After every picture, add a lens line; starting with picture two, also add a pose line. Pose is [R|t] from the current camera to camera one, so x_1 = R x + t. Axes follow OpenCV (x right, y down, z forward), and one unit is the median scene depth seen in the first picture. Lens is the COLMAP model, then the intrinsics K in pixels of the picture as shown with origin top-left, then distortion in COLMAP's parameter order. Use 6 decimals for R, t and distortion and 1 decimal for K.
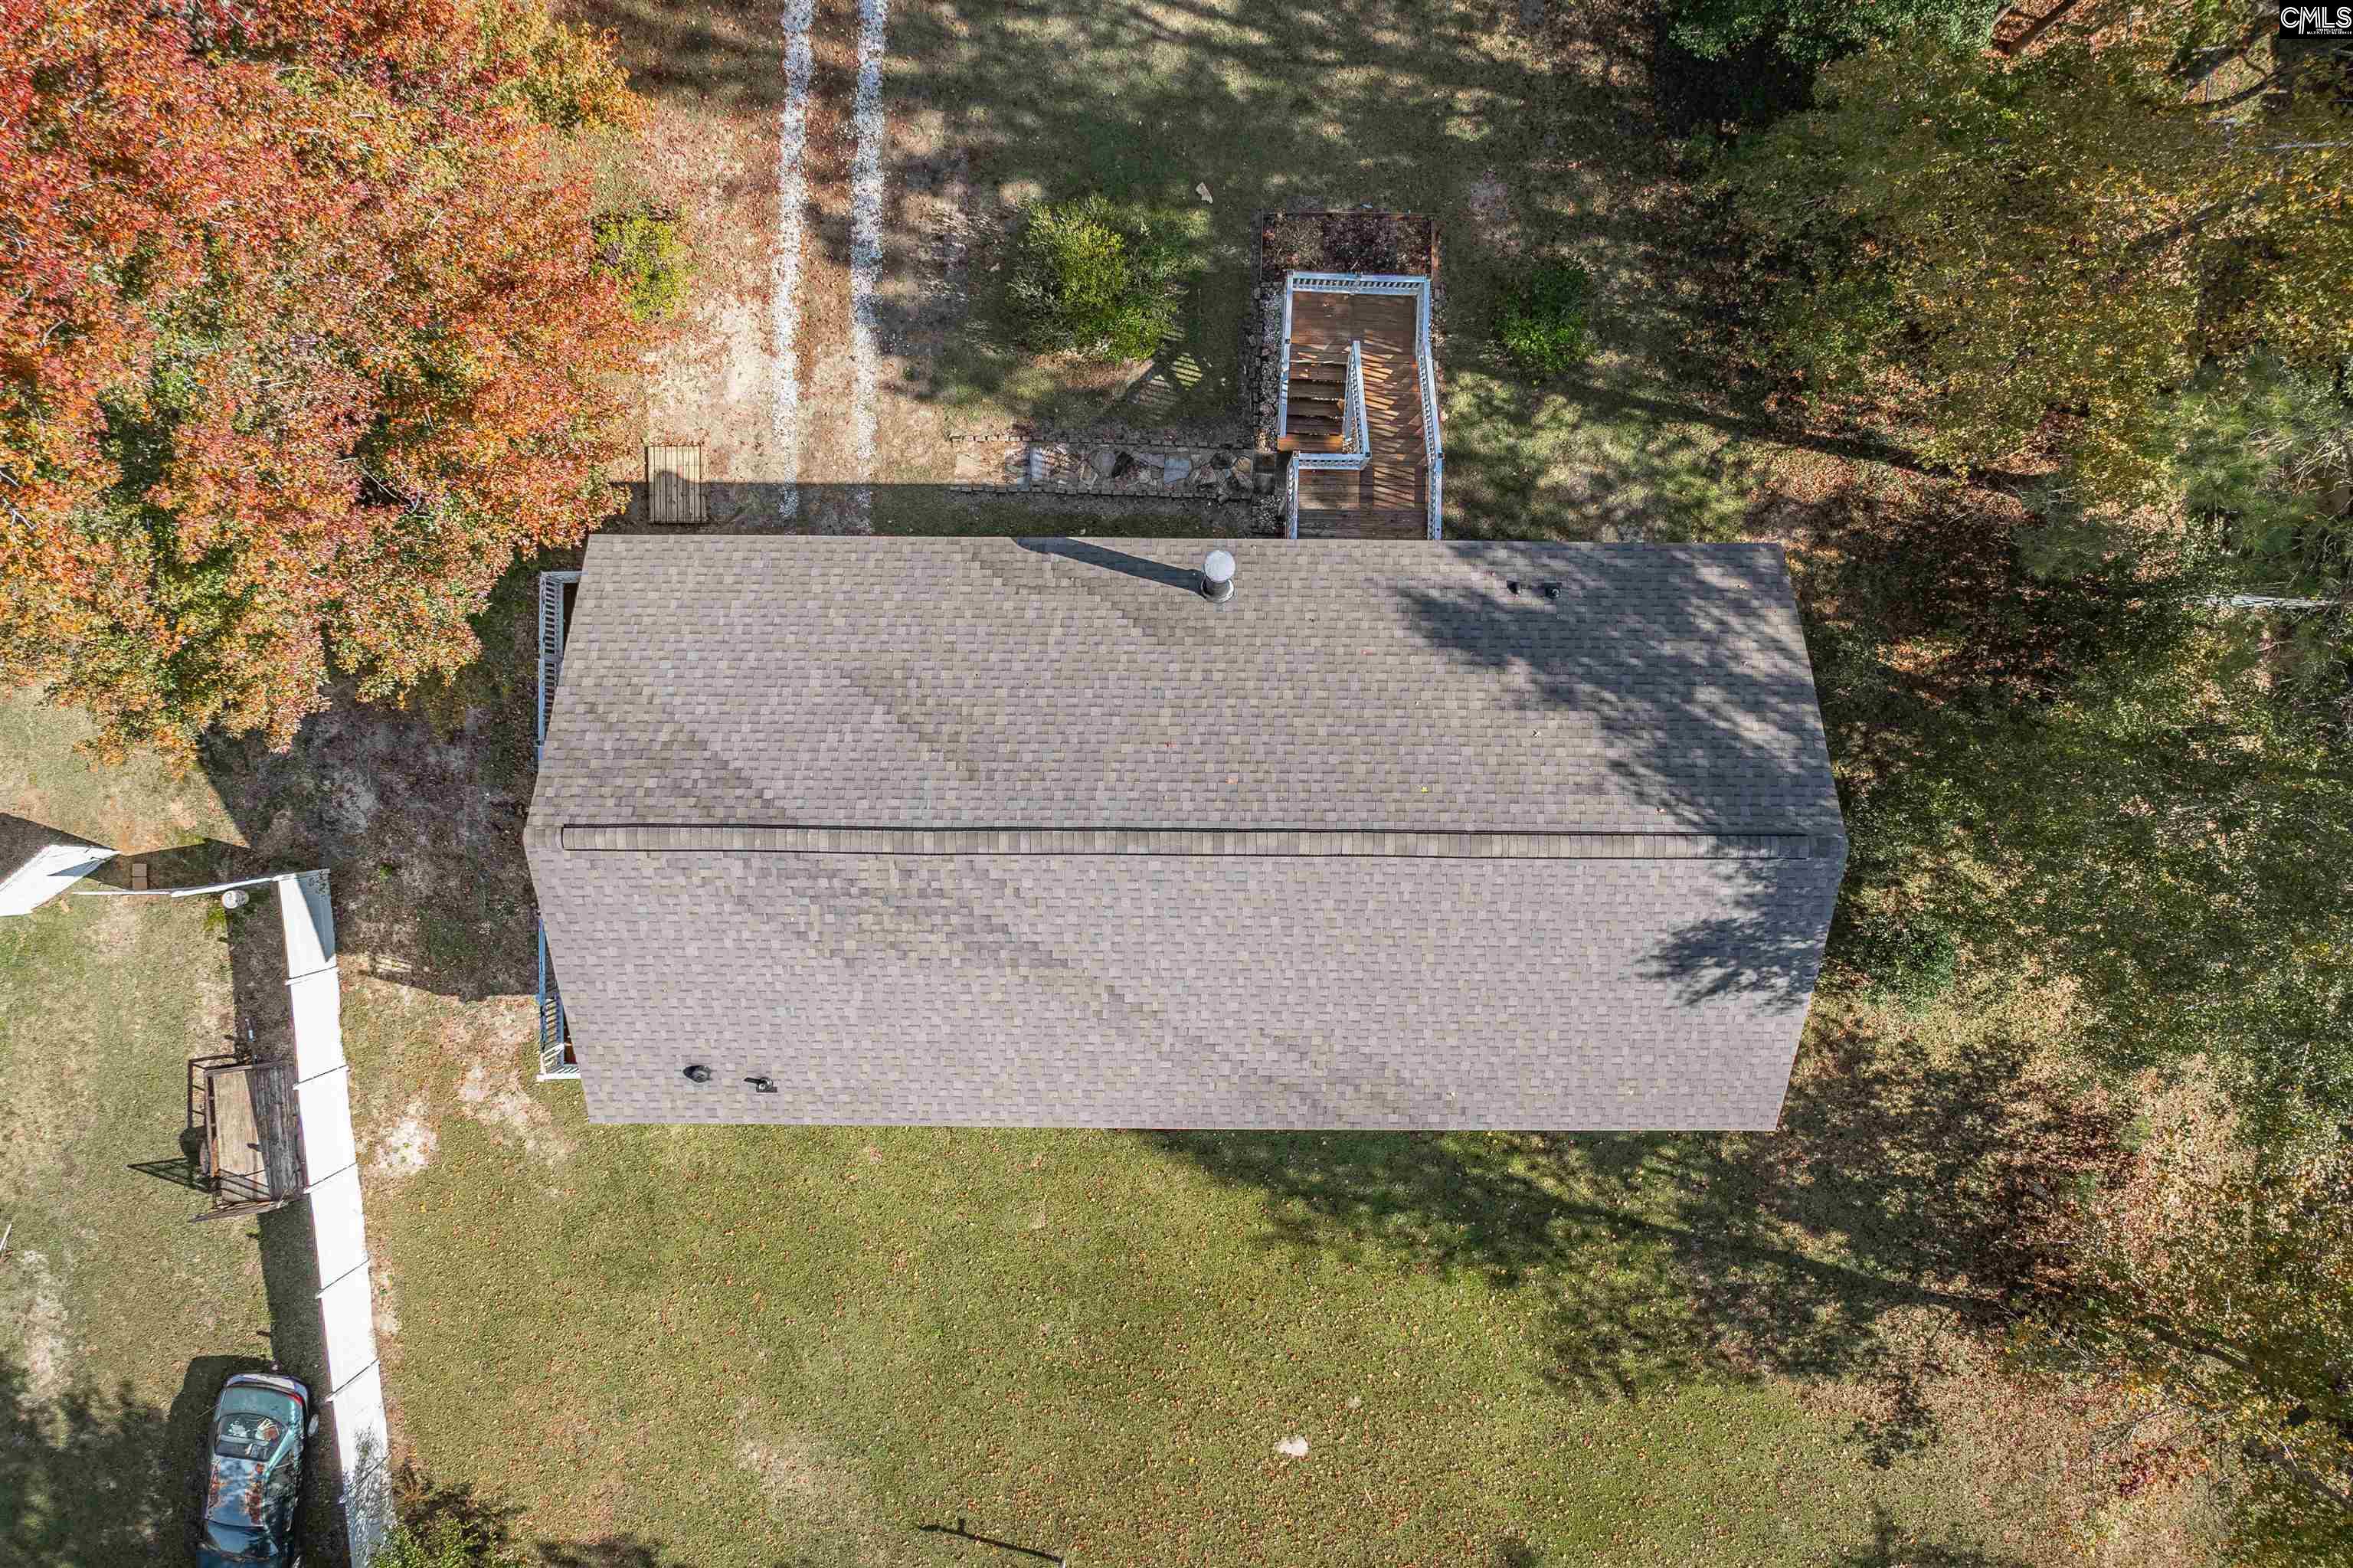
lens RADIAL K [[1713.7, 0, 1176.5], [0, 1713.7, 784.0], [0, 0, 1]] dist [-0.047849, -0.000765]
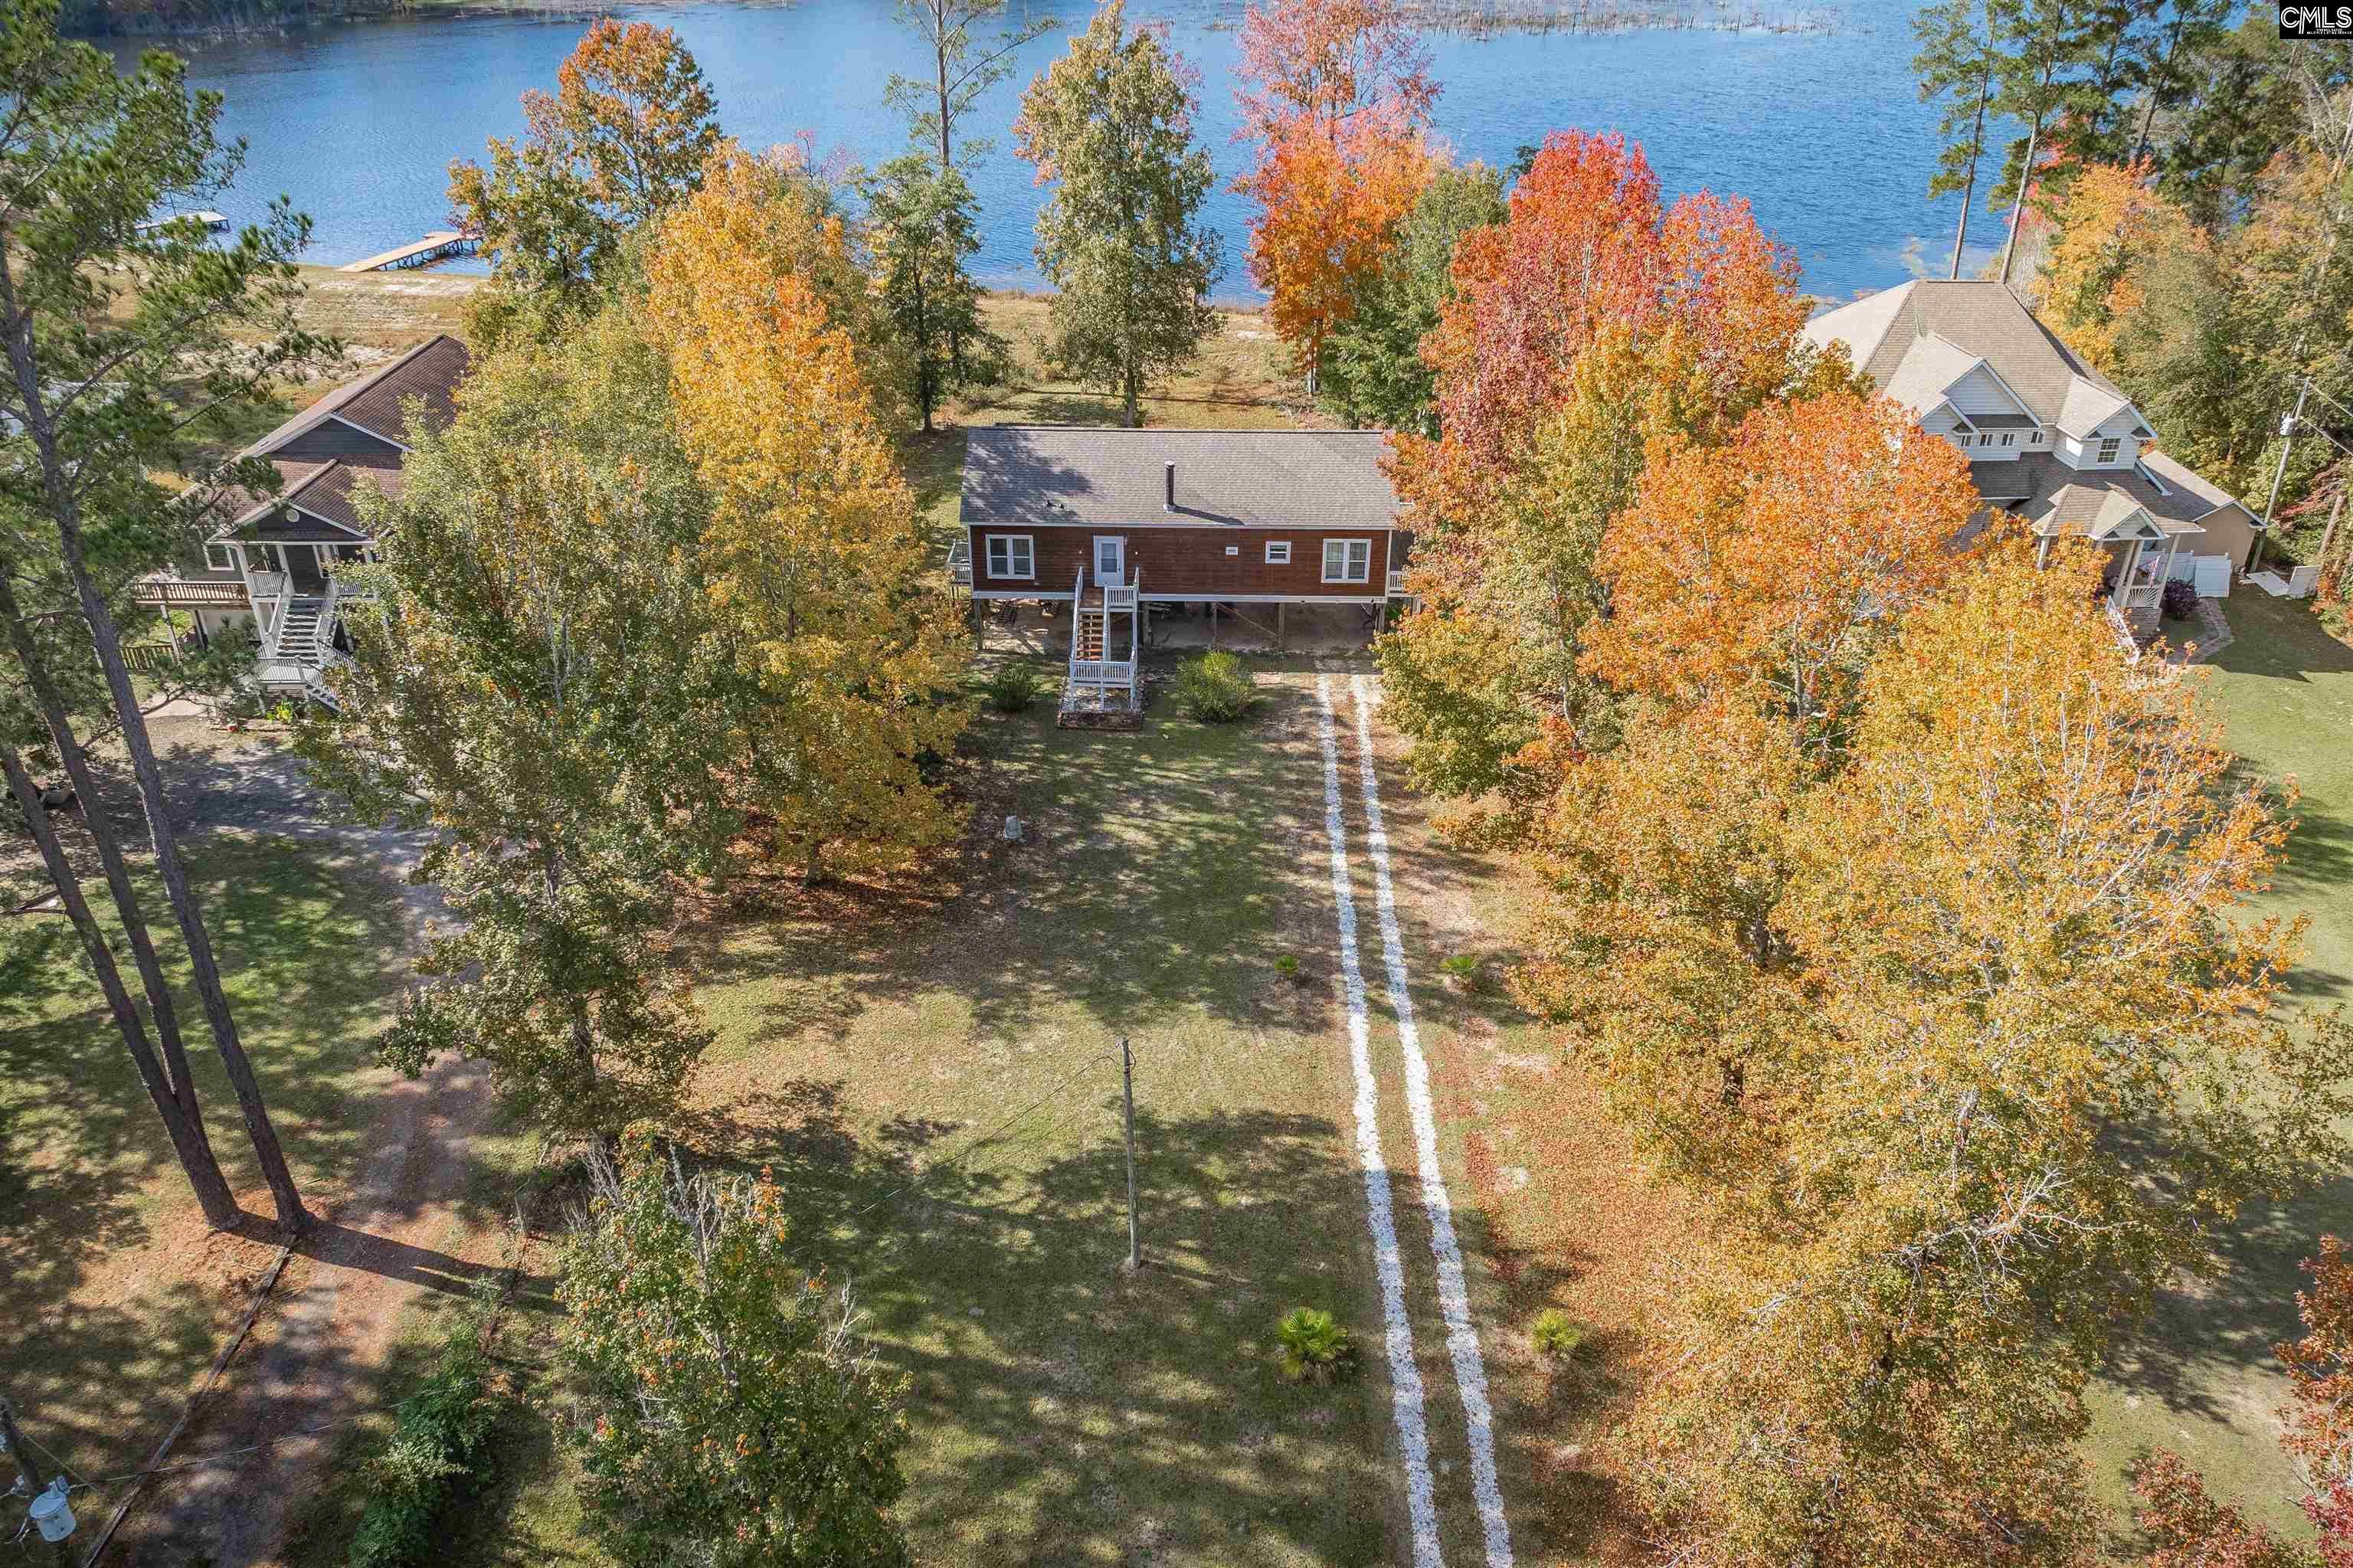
lens RADIAL K [[1641.5, 0, 1166.1], [0, 1641.5, 738.2], [0, 0, 1]] dist [-0.041271, 0.001826]
pose [[-0.999769, -0.015770, 0.014582, -0.013960], [0.020426, -0.488197, 0.872495, -2.097410], [-0.006641, 0.872591, 0.488406, 0.025500]]
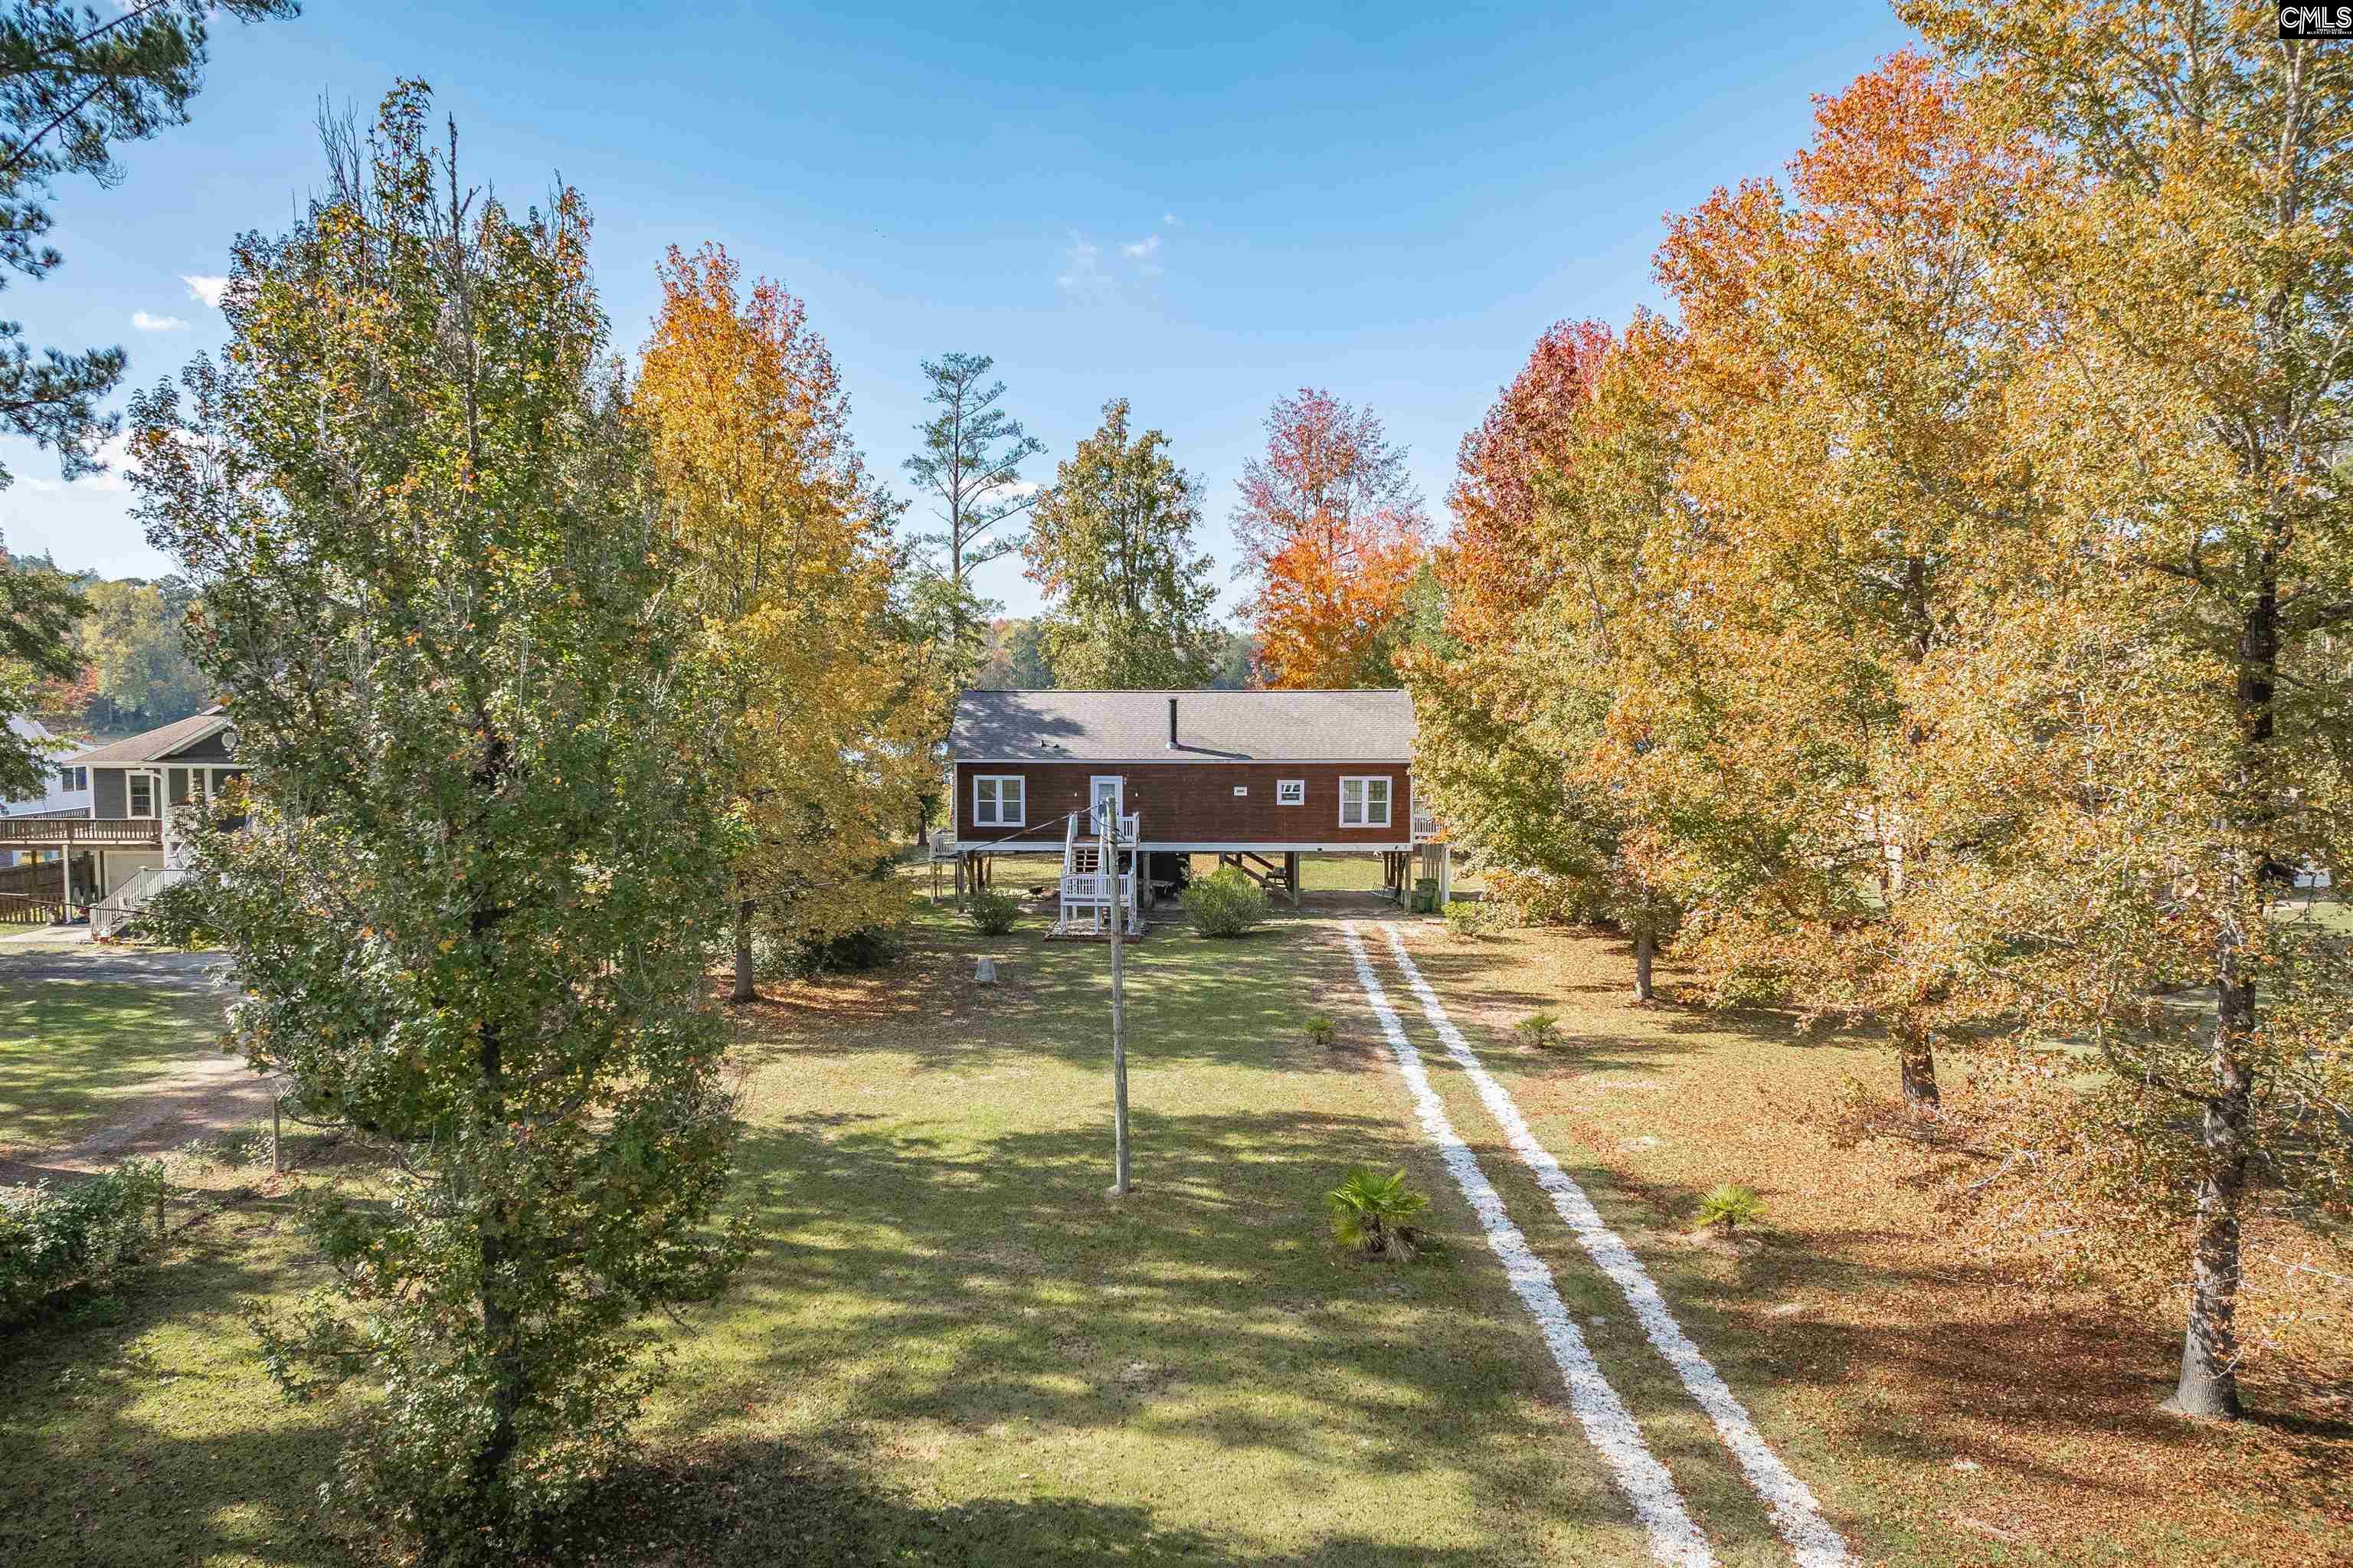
lens RADIAL K [[1641.5, 0, 1166.1], [0, 1641.5, 738.2], [0, 0, 1]] dist [-0.041271, 0.001826]
pose [[-0.999703, -0.004088, 0.024022, -0.022473], [0.024201, -0.051472, 0.998381, -2.072751], [-0.002845, 0.998666, 0.051556, 0.689769]]
